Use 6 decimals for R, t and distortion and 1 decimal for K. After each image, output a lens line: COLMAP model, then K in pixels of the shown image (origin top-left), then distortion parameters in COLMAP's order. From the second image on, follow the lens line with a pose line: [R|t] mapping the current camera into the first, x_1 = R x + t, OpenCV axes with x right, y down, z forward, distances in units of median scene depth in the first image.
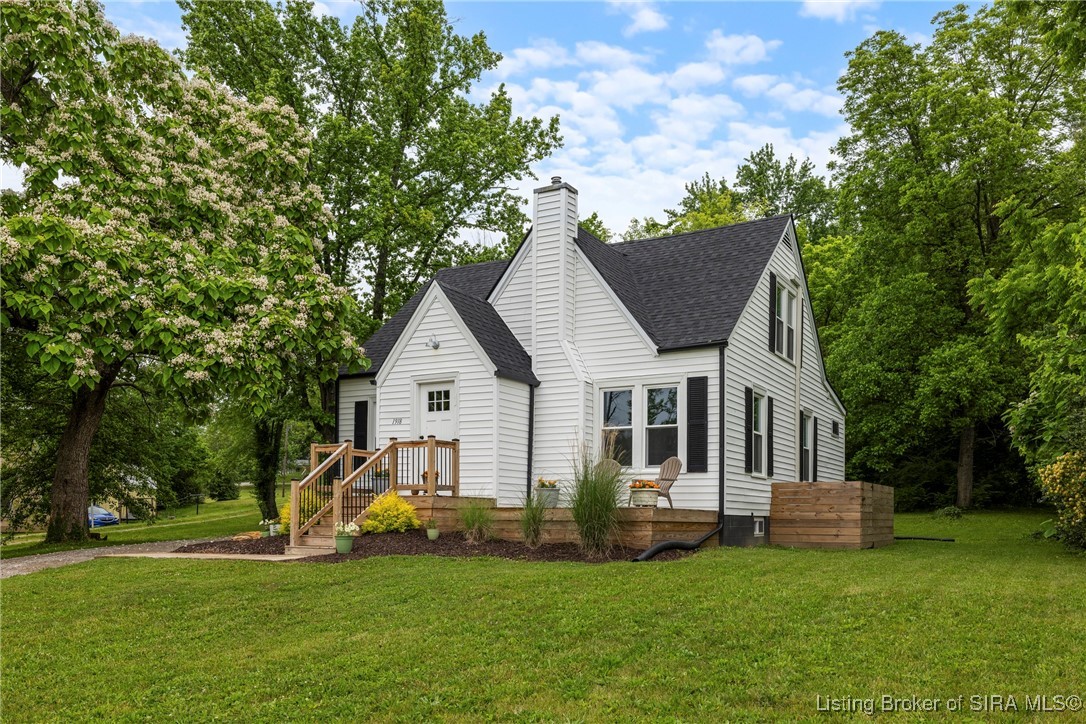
lens RADIAL K [[892.8, 0, 544.7], [0, 892.8, 504.1], [0, 0, 1]] dist [0.003560, 0.000687]
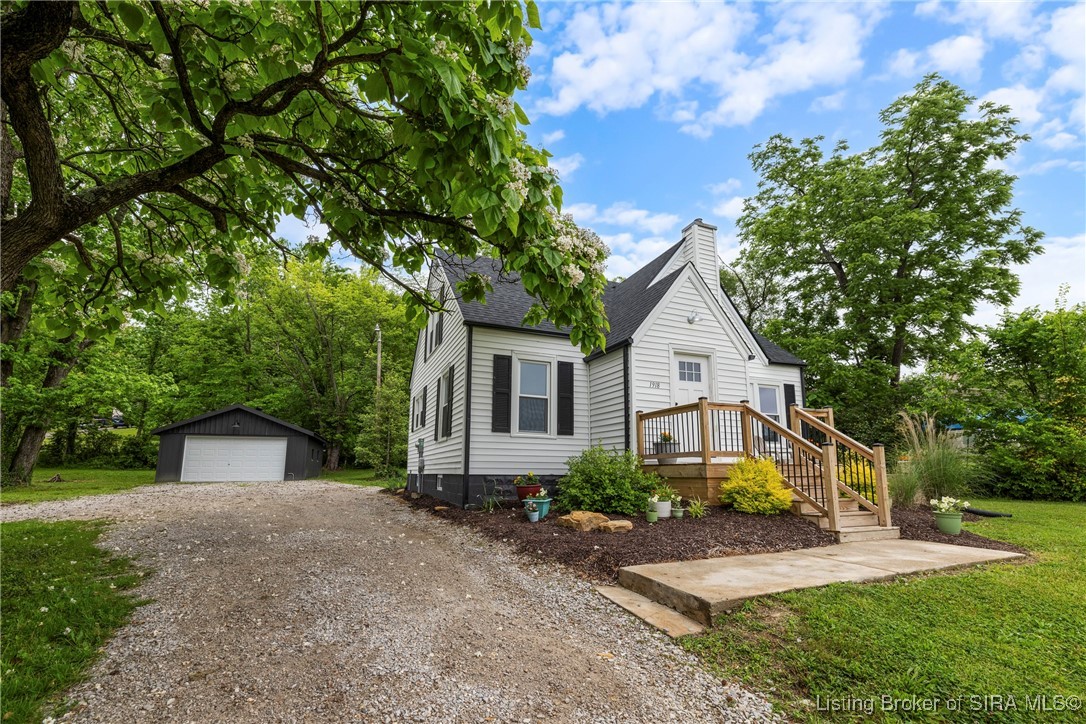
lens RADIAL K [[467.6, 0, 538.0], [0, 467.6, 396.6], [0, 0, 1]] dist [0.001059, 0.000029]
pose [[0.603837, 0.117334, 0.788424, -0.647413], [-0.008662, 0.990014, -0.140700, -0.007100], [-0.797060, 0.078130, 0.598824, 0.801303]]
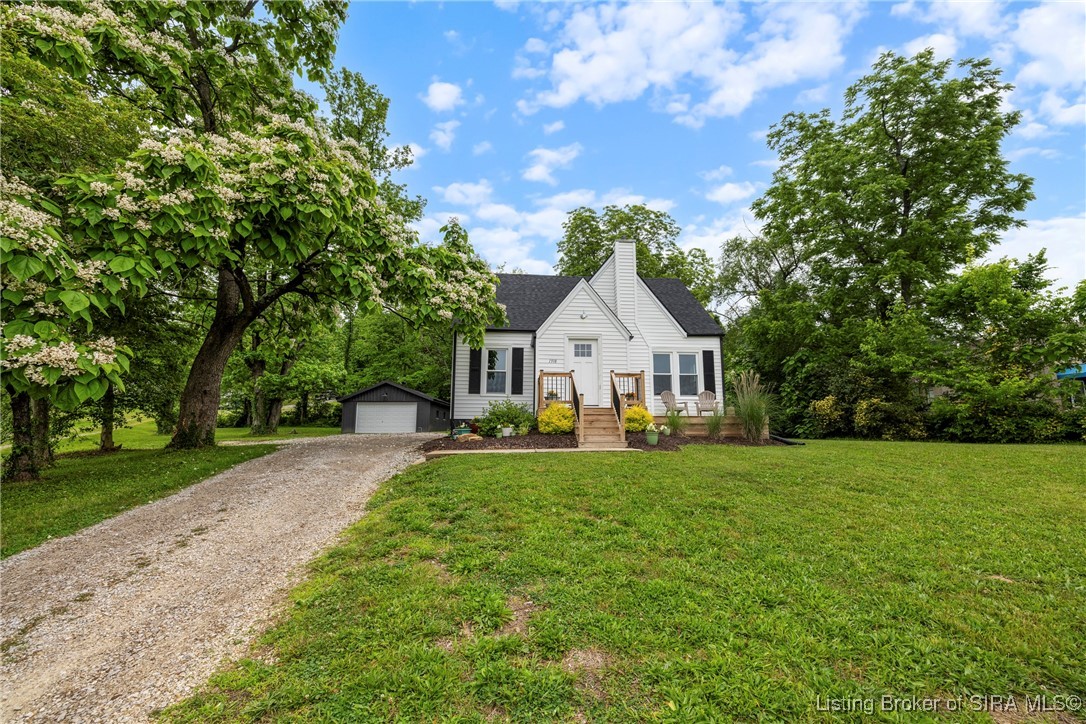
lens RADIAL K [[453.9, 0, 543.0], [0, 453.9, 362.0], [0, 0, 1]] dist [-0.000775, -0.000042]
pose [[0.829407, 0.079342, 0.552982, -0.619469], [-0.002433, 0.990367, -0.138449, 0.018368], [-0.558639, 0.113485, 0.821610, 0.363018]]
